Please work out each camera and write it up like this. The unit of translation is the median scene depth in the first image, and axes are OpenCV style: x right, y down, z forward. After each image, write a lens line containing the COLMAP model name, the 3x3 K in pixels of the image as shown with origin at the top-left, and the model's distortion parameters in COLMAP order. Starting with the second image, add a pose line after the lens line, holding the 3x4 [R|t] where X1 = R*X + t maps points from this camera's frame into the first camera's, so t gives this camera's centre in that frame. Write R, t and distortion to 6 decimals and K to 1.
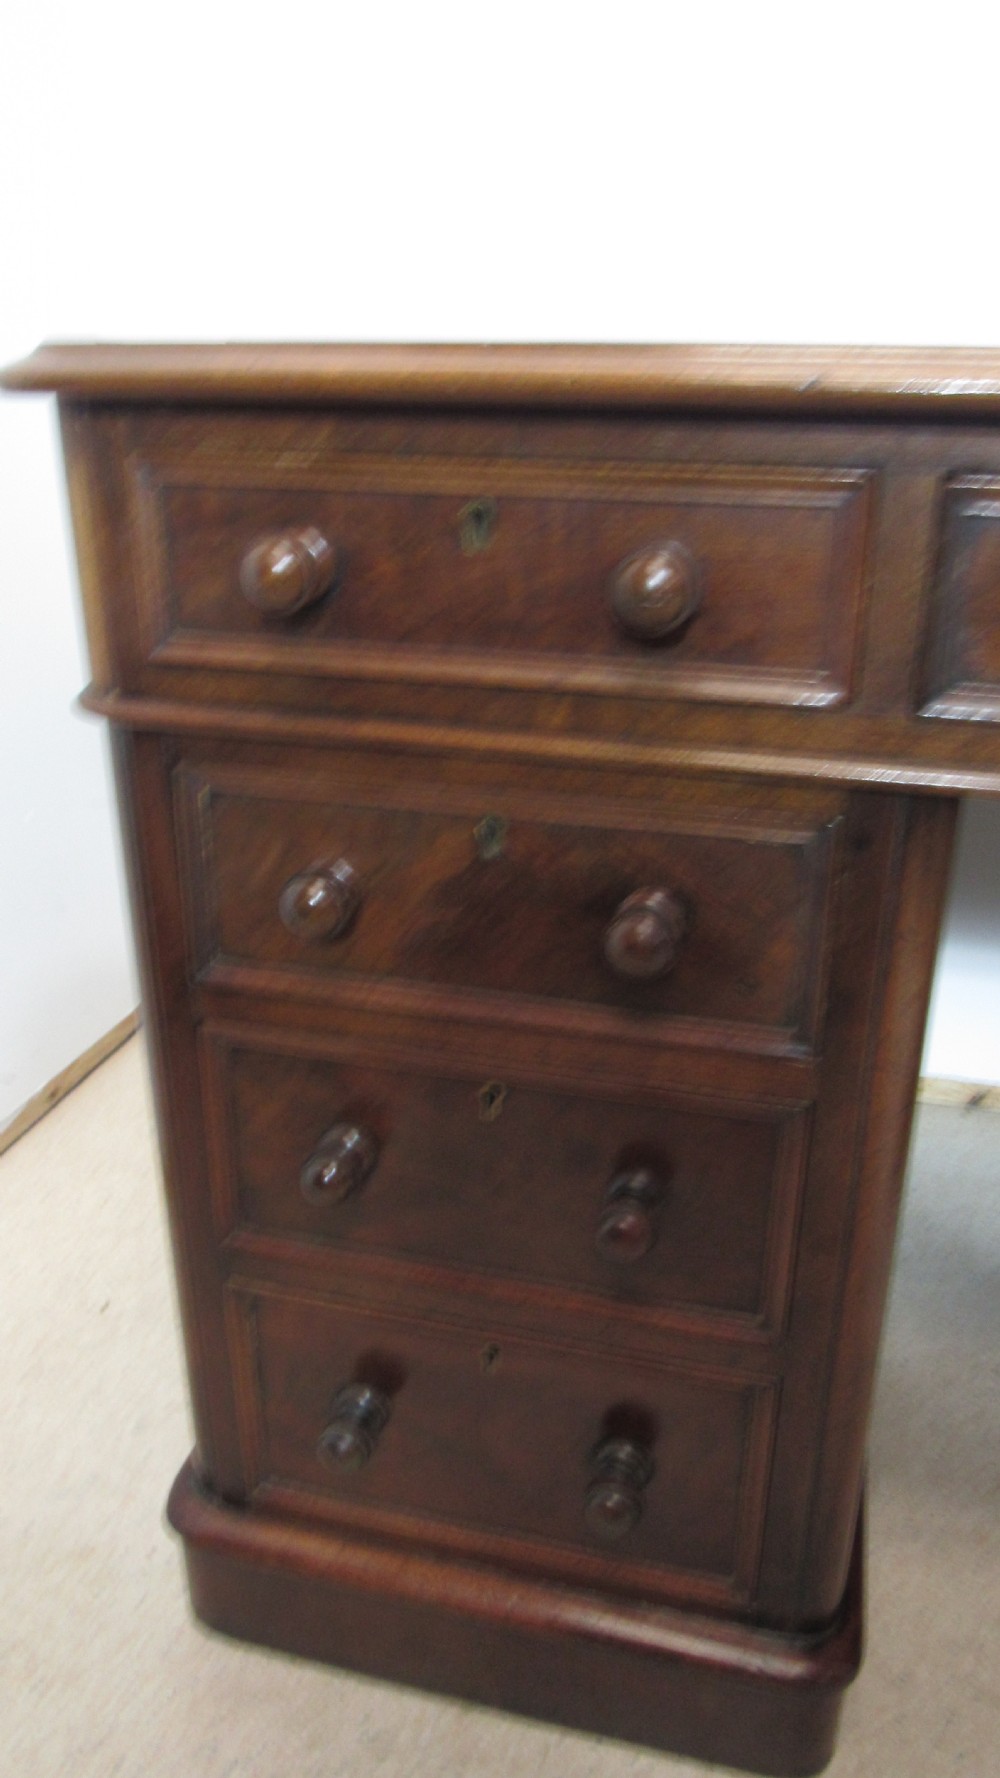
lens RADIAL K [[1274.2, 0, 500.0], [0, 1274.2, 889.0], [0, 0, 1]] dist [-0.027264, 0.006597]
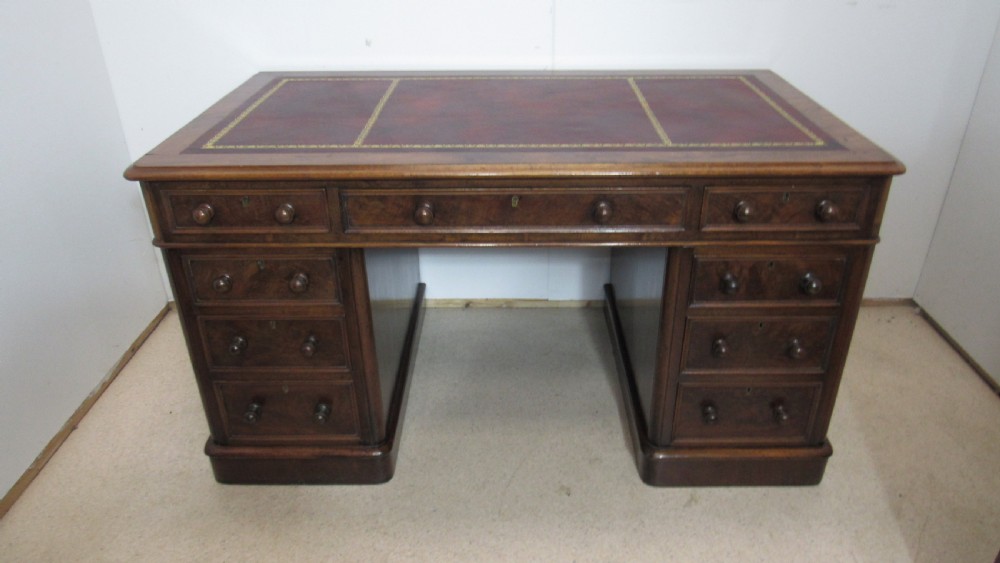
lens RADIAL K [[716.6, 0, 500.0], [0, 716.6, 281.5], [0, 0, 1]] dist [-0.027264, 0.006597]
pose [[0.969258, -0.130846, 0.208368, 0.264433], [0.108346, 0.987322, 0.116006, -0.176792], [-0.220905, -0.089864, 0.971146, -1.533062]]
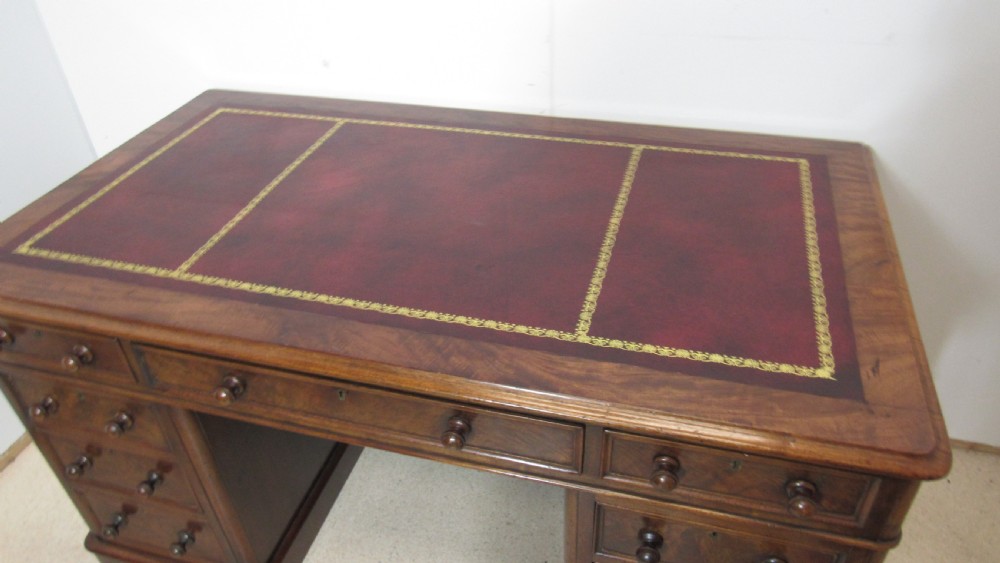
lens RADIAL K [[716.6, 0, 500.0], [0, 716.6, 281.5], [0, 0, 1]] dist [-0.027264, 0.006597]
pose [[0.999024, -0.023179, -0.037593, 1.240834], [0.031491, 0.970667, 0.238356, -0.783016], [0.030966, -0.239307, 0.970450, -0.815343]]
